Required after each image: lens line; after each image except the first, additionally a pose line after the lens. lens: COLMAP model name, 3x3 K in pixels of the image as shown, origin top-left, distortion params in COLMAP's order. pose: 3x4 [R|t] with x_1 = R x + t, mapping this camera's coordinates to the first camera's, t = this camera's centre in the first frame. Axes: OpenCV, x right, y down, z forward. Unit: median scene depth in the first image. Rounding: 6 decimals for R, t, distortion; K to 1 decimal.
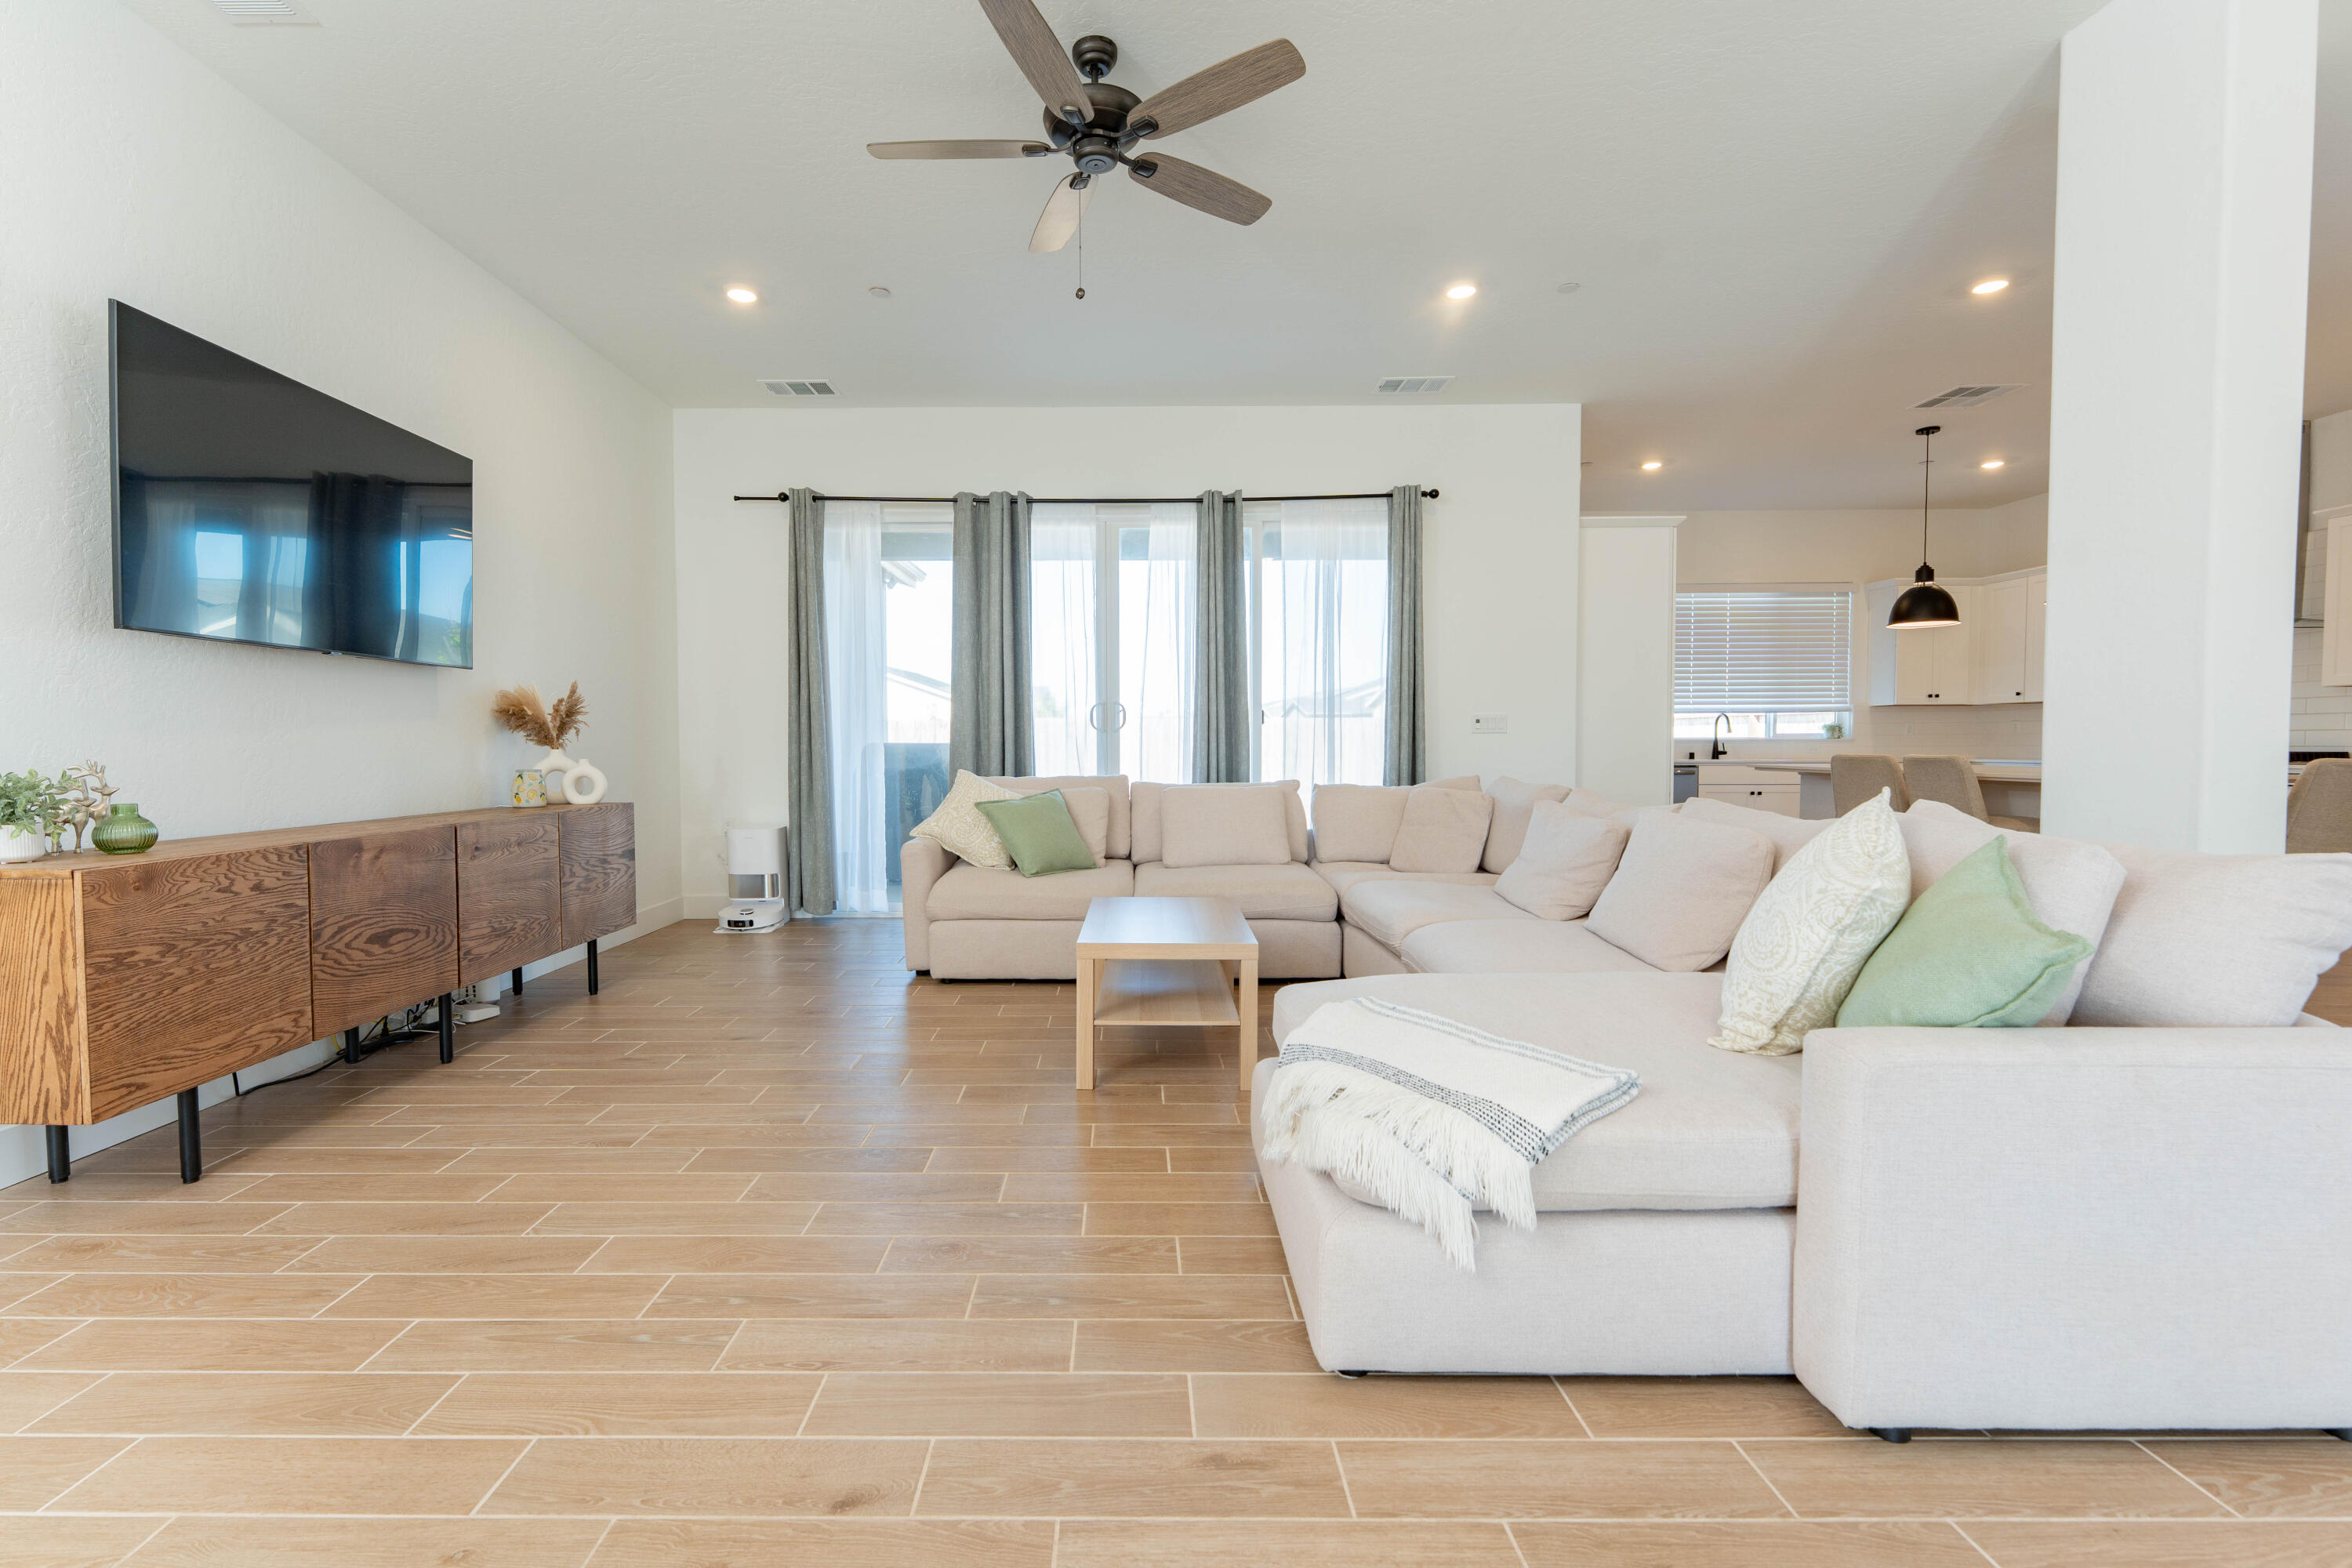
lens RADIAL K [[985.2, 0, 1168.6], [0, 985.2, 773.6], [0, 0, 1]] dist [0.001266, 0.000471]
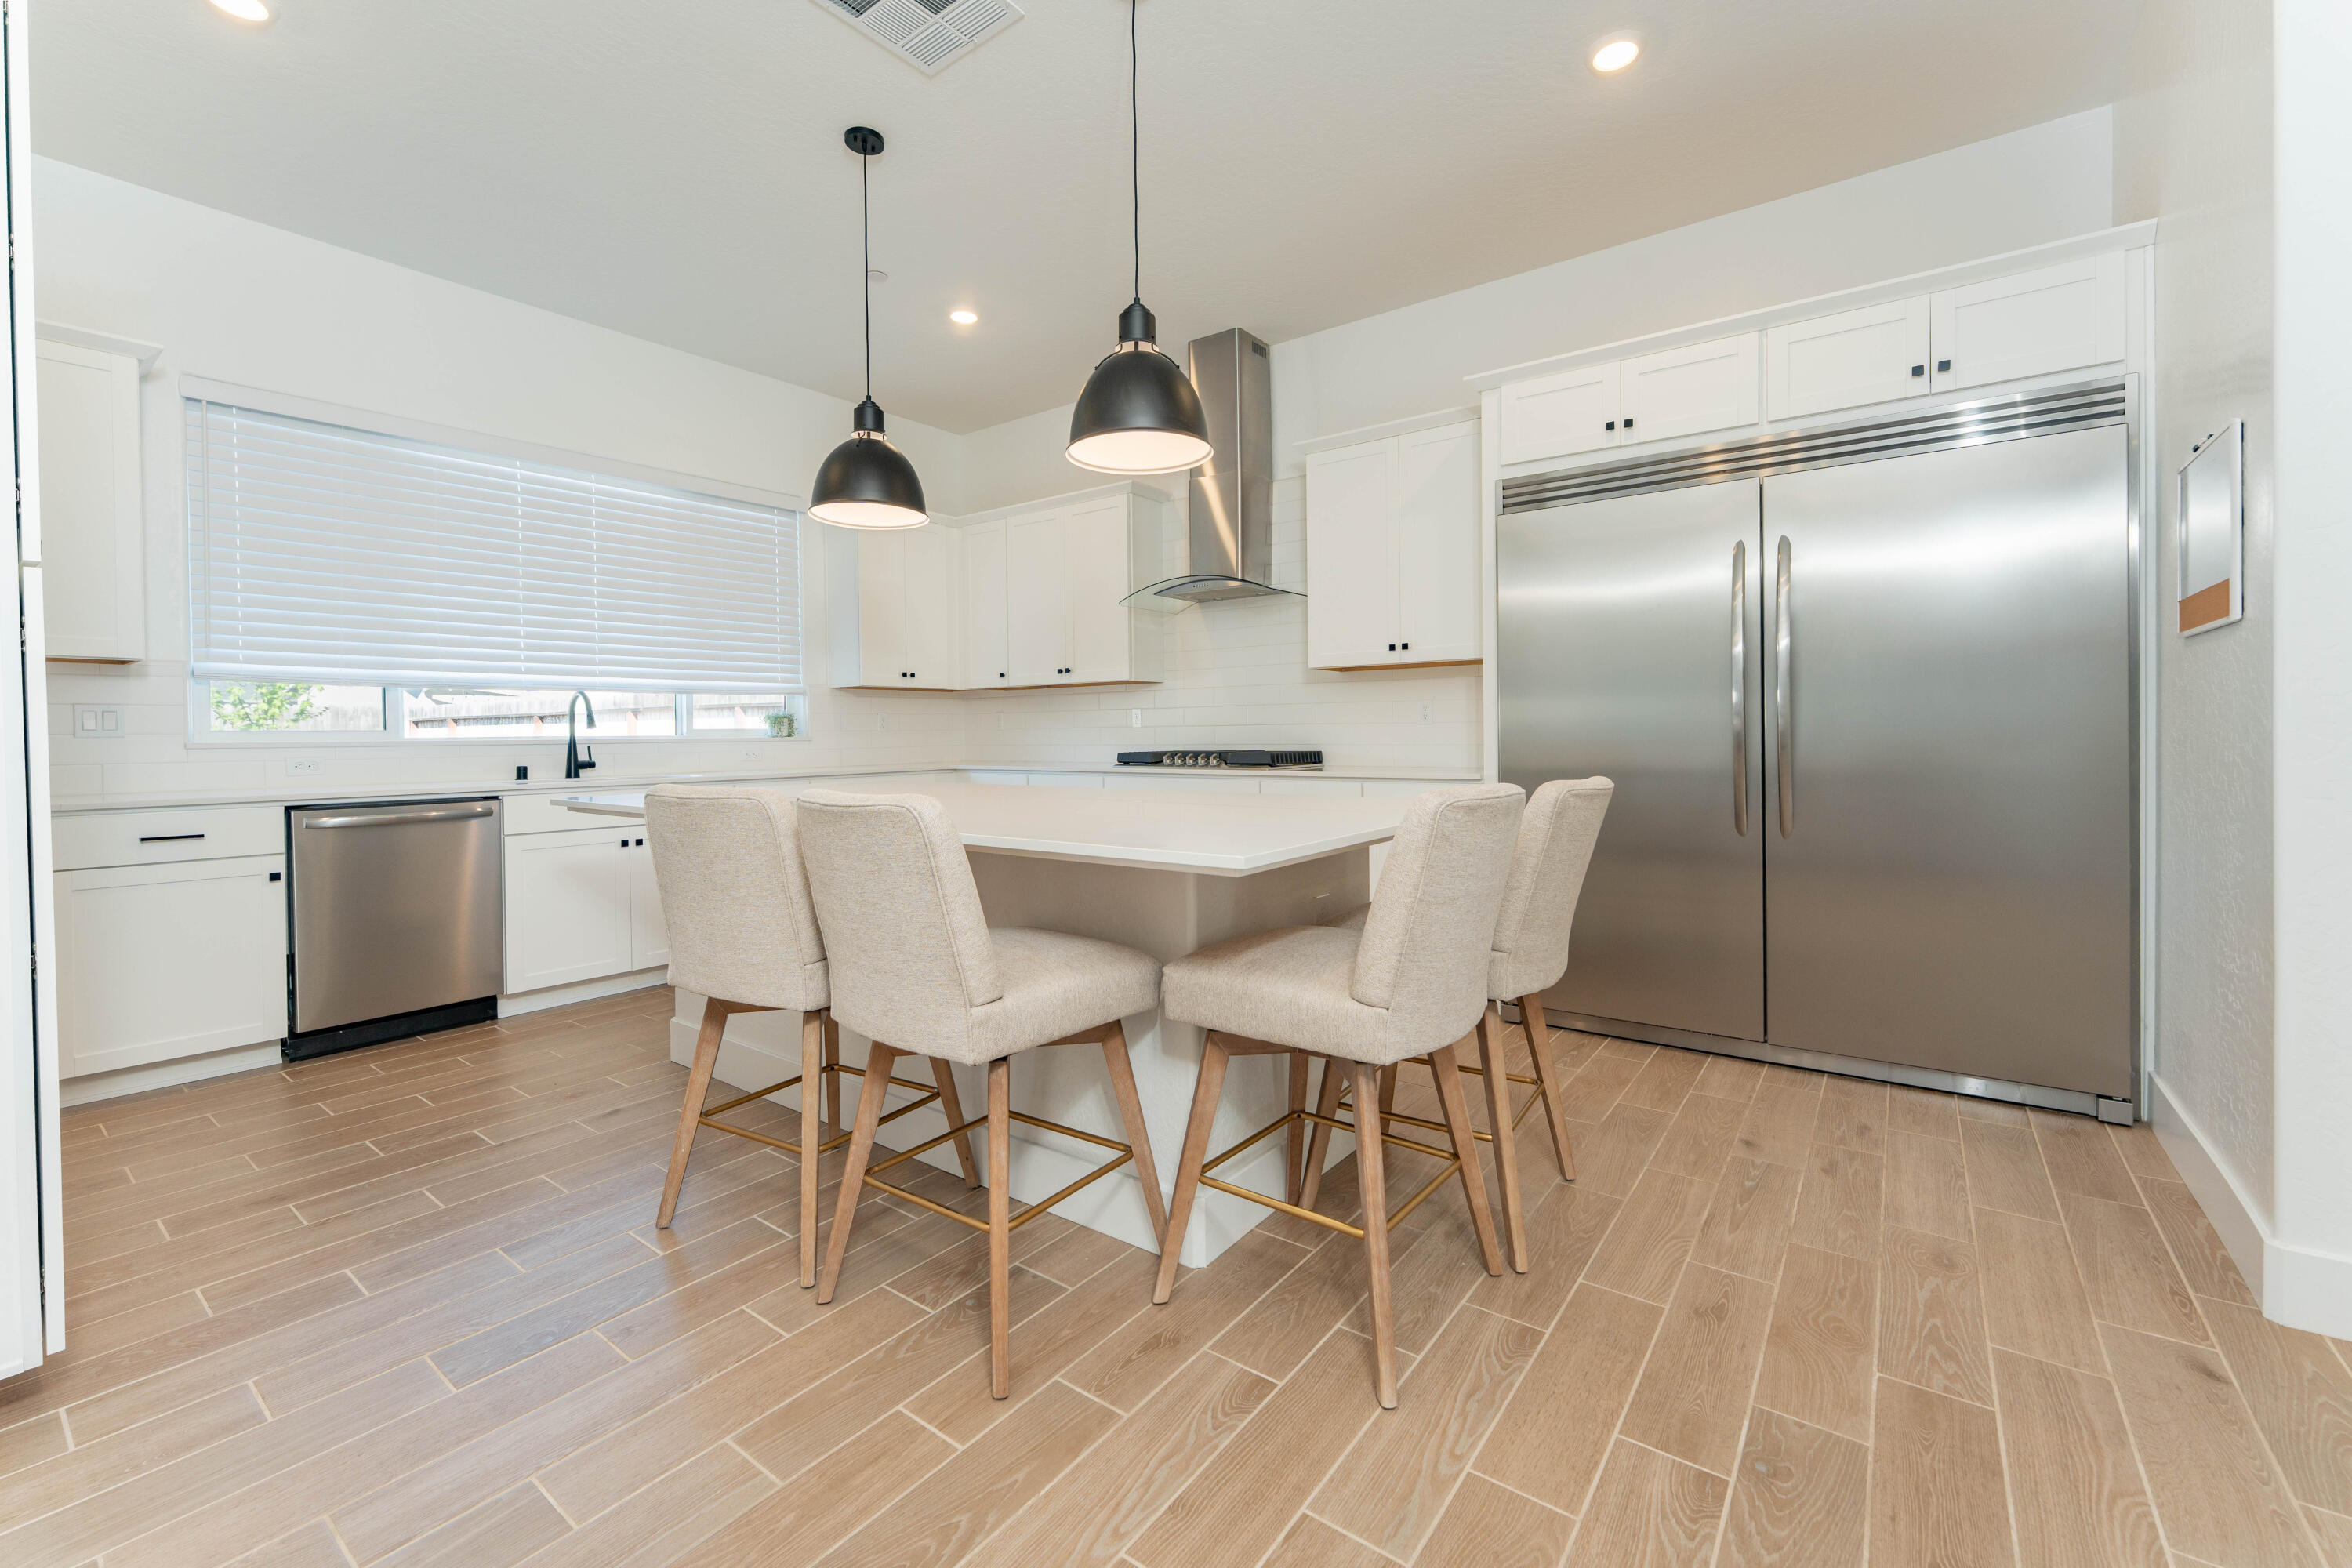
lens RADIAL K [[949.4, 0, 1176.2], [0, 949.4, 745.8], [0, 0, 1]] dist [-0.000410, -0.000064]
pose [[0.612313, -0.016080, 0.790452, 0.509838], [0.033058, 0.999439, -0.005277, -0.026591], [-0.789924, 0.029362, 0.612502, 0.623681]]
